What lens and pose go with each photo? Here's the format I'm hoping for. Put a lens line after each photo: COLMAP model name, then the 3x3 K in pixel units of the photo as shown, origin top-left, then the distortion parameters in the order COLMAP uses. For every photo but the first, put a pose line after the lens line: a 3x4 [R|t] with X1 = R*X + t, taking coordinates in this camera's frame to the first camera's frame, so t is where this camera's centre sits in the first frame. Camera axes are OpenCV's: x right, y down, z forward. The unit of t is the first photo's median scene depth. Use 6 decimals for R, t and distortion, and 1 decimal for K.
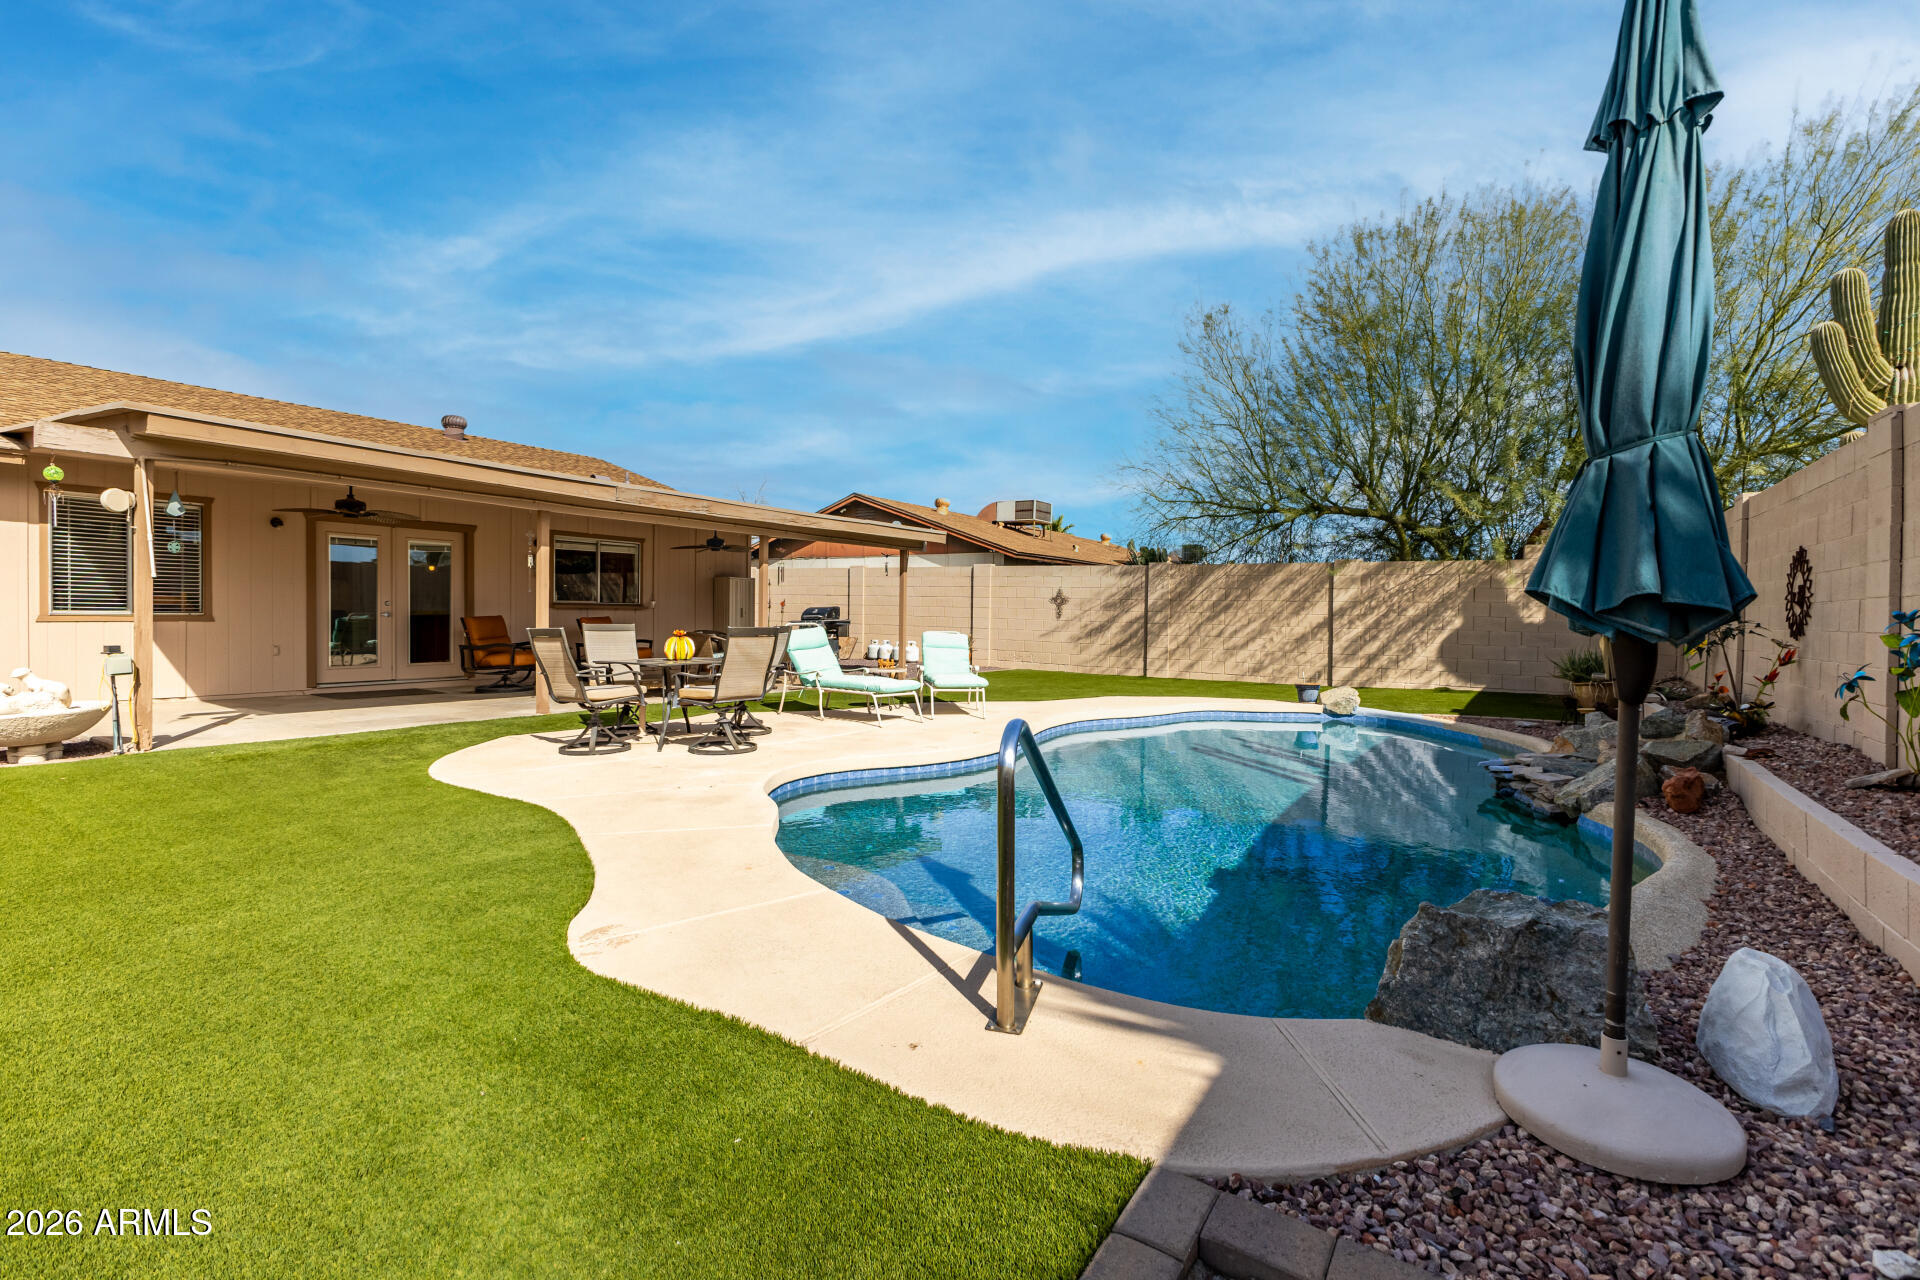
lens RADIAL K [[884.4, 0, 961.8], [0, 884.4, 644.3], [0, 0, 1]] dist [0.005724, 0.000707]
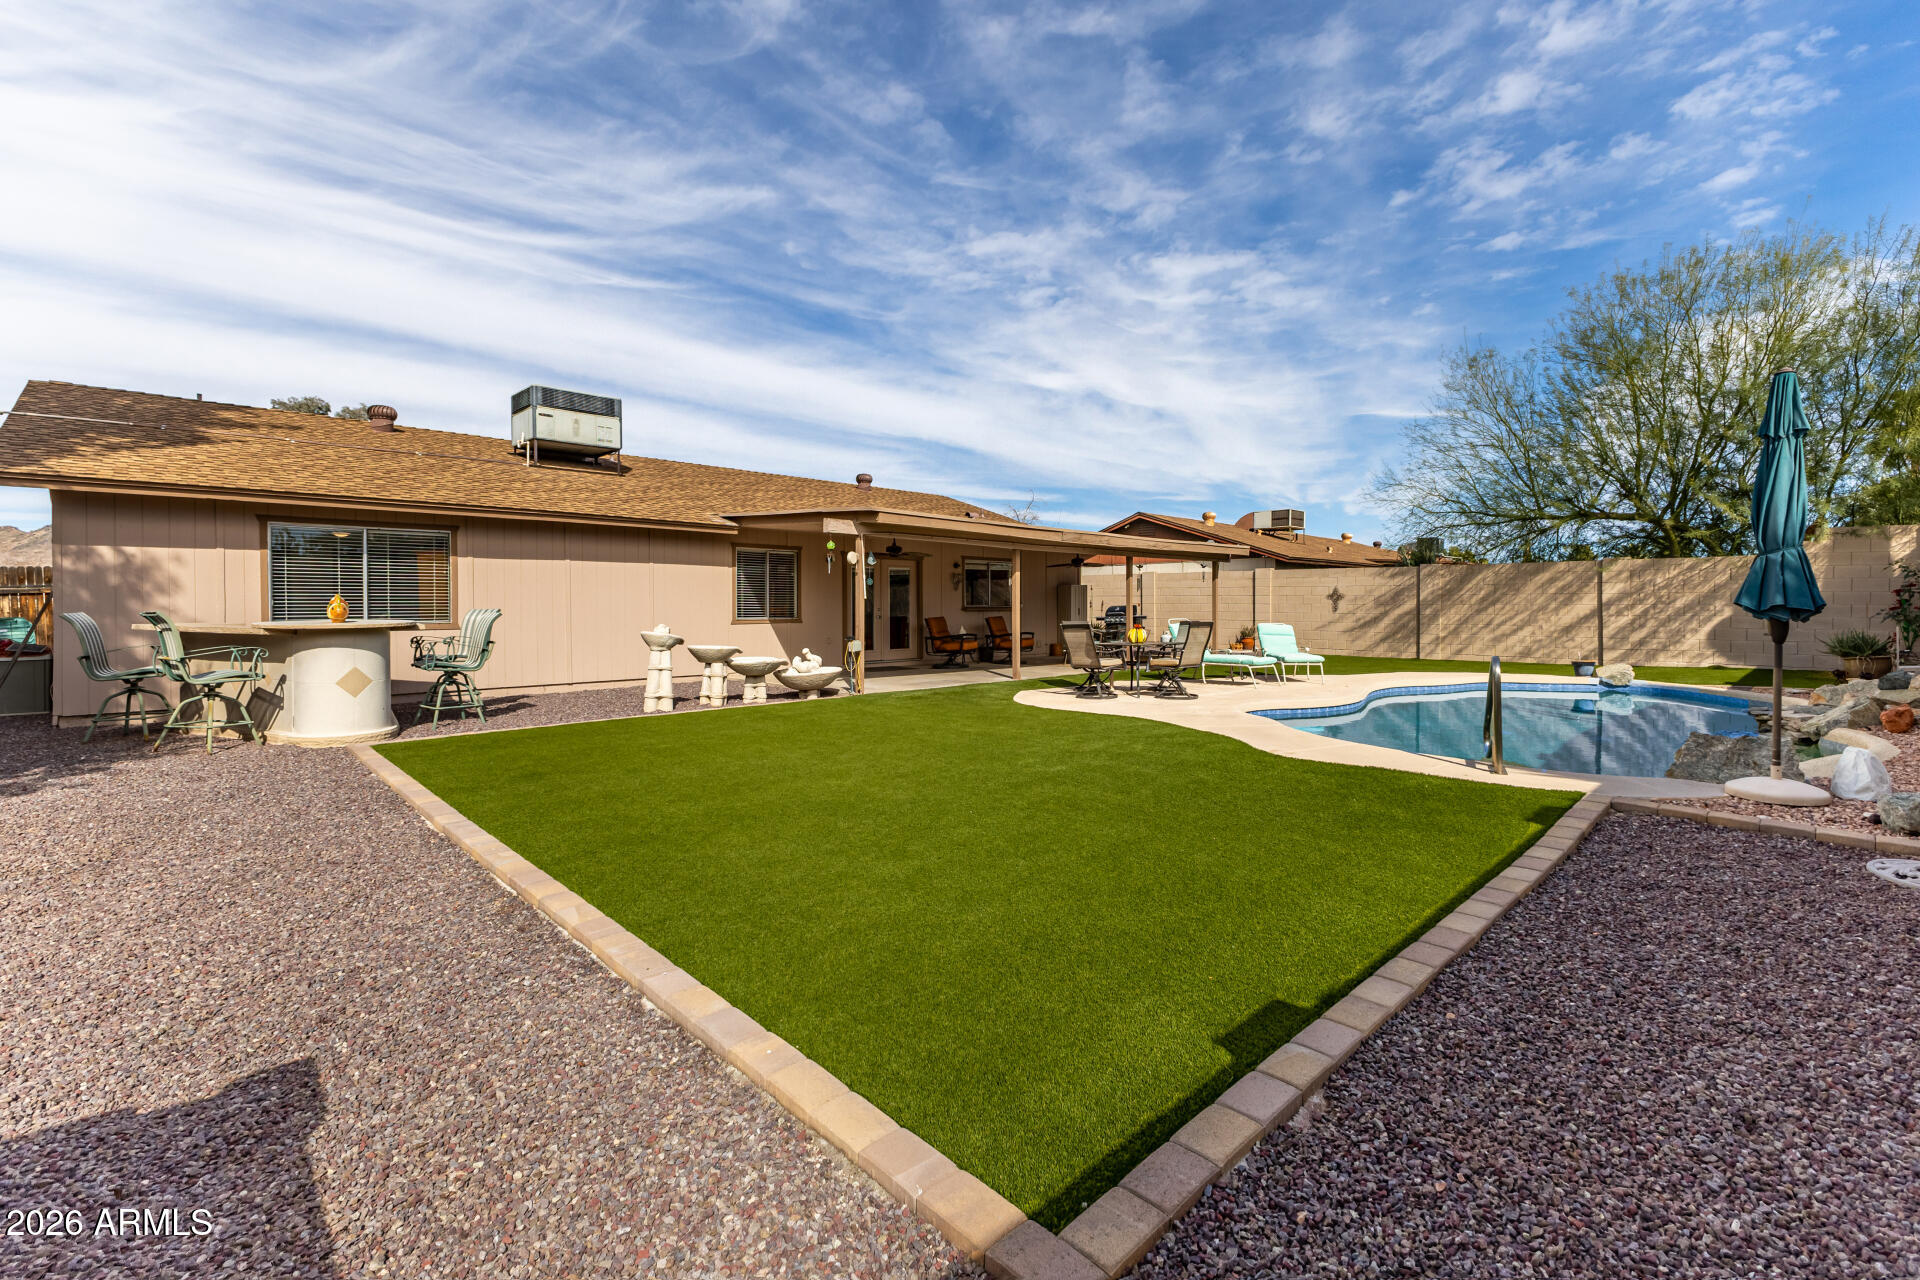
lens RADIAL K [[829.5, 0, 957.6], [0, 829.5, 625.6], [0, 0, 1]] dist [0.009994, 0.002167]
pose [[0.970542, -0.011599, -0.240653, -0.136324], [0.007762, 0.999827, -0.016886, 0.004761], [0.240807, 0.014521, 0.970464, -0.266518]]
